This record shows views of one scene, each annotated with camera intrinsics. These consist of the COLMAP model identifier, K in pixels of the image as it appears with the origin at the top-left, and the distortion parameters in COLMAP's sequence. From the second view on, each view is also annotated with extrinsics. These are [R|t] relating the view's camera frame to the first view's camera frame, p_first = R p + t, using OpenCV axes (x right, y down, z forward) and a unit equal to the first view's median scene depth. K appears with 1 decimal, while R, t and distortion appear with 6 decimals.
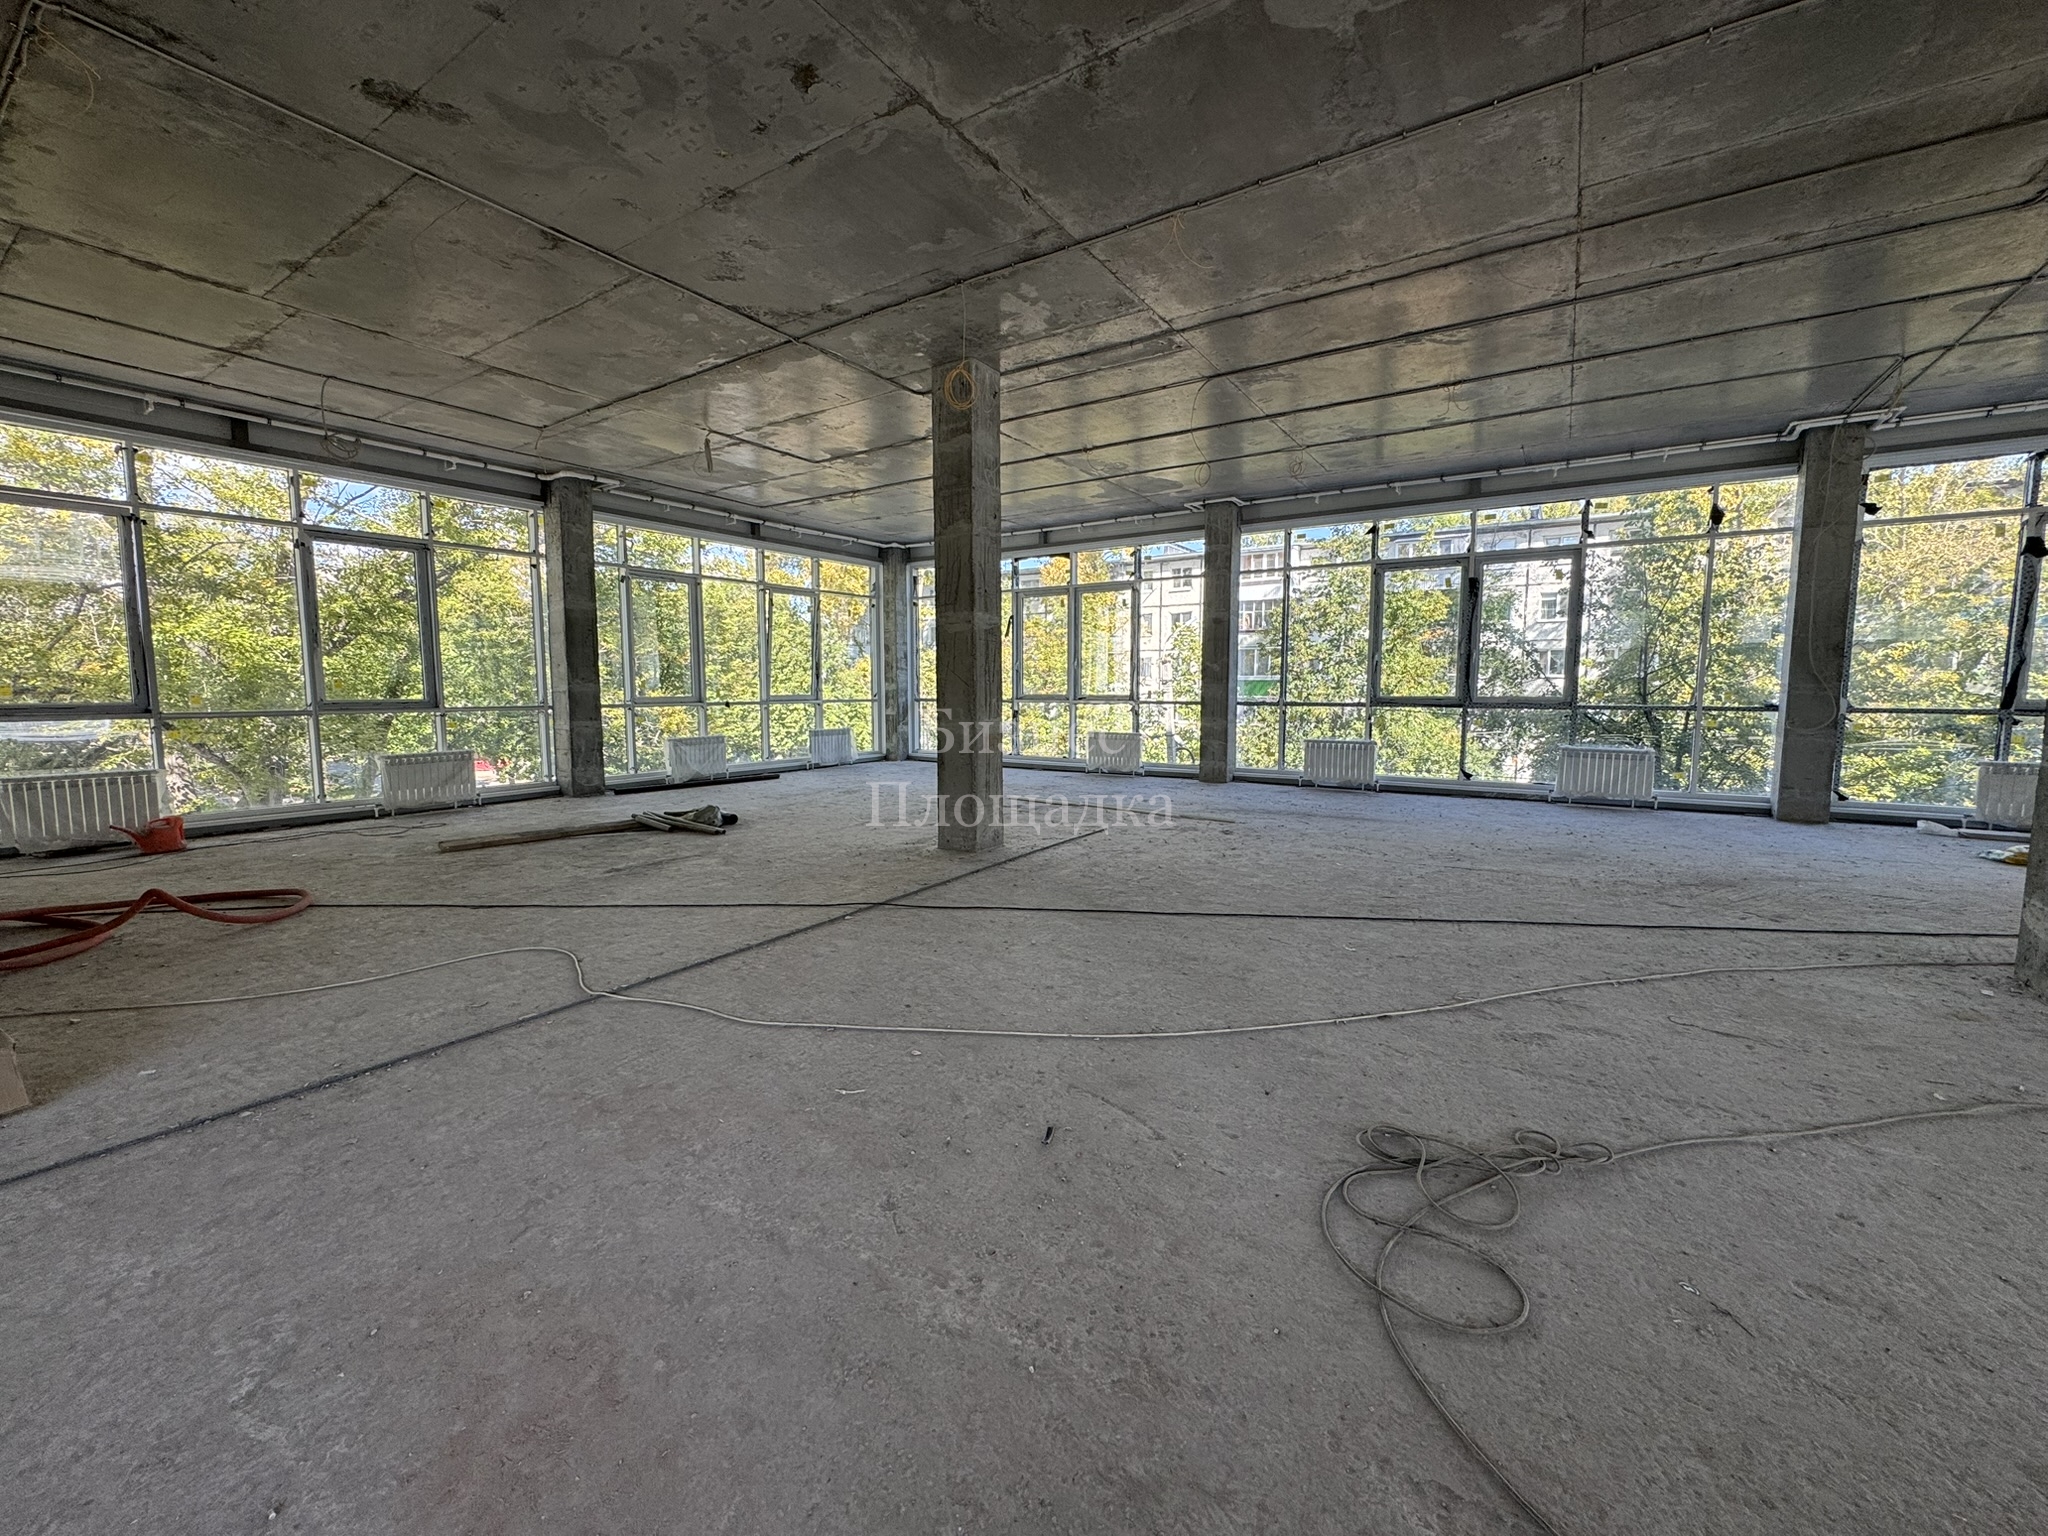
lens RADIAL K [[818.6, 0, 1026.3], [0, 818.6, 764.3], [0, 0, 1]] dist [-0.003186, 0.000600]
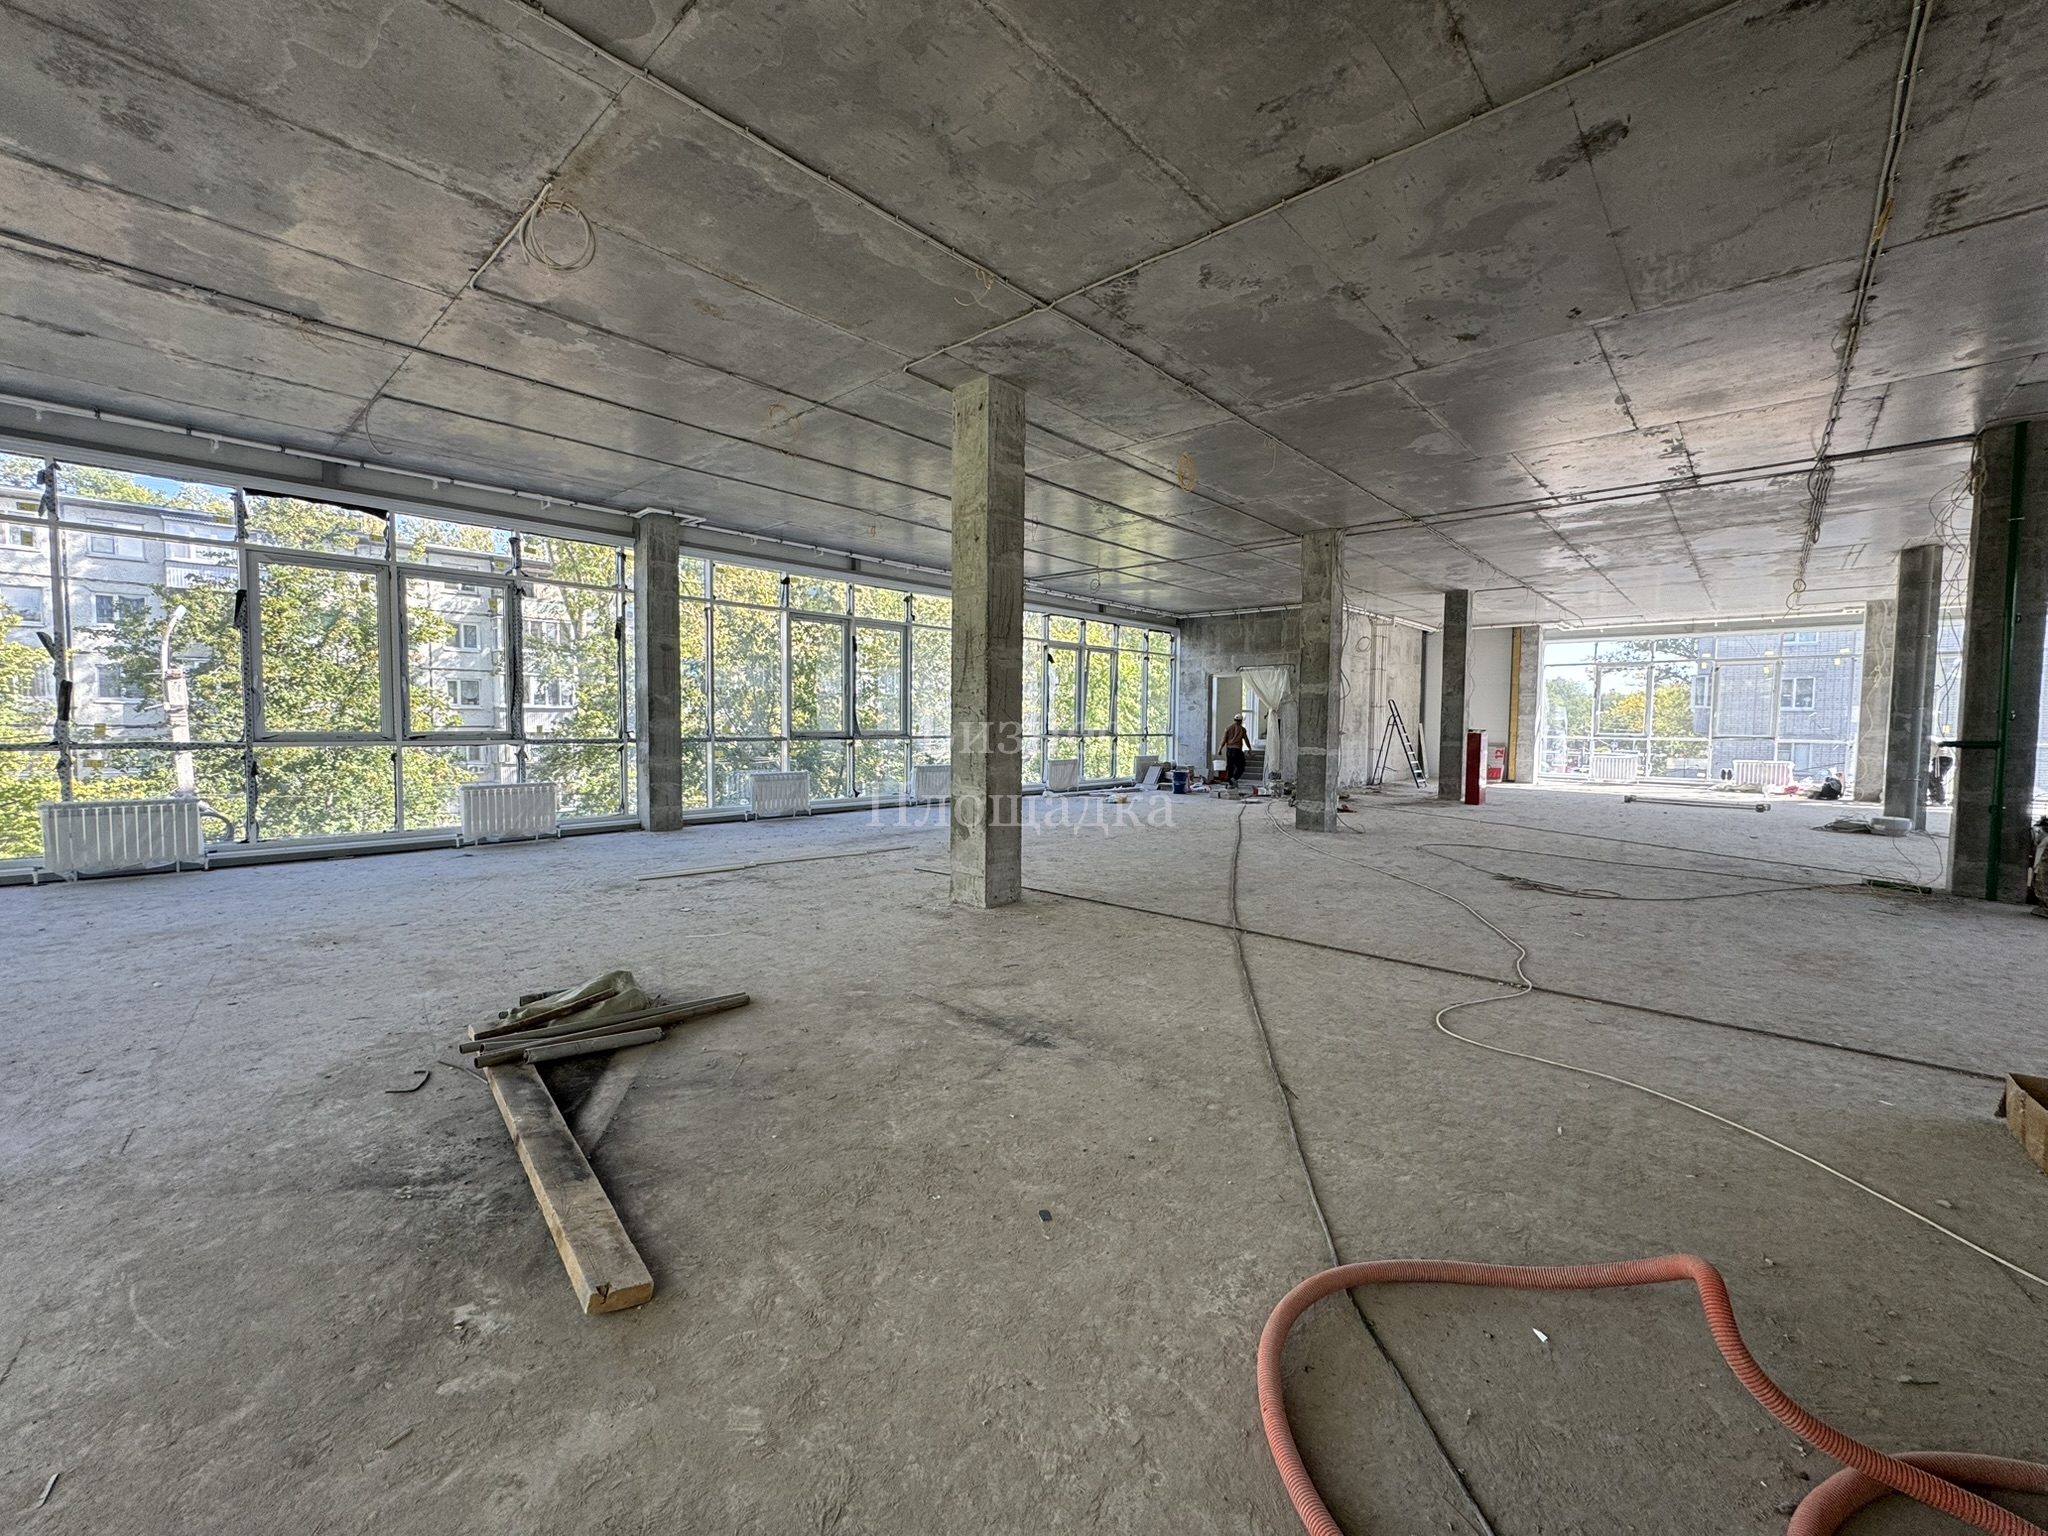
lens RADIAL K [[818.6, 0, 1024.6], [0, 818.6, 764.3], [0, 0, 1]] dist [-0.003186, 0.000600]
pose [[0.158204, -0.050073, 0.986136, -0.678313], [0.083528, 0.995812, 0.037164, -0.057907], [-0.983867, 0.076490, 0.161724, 0.564755]]
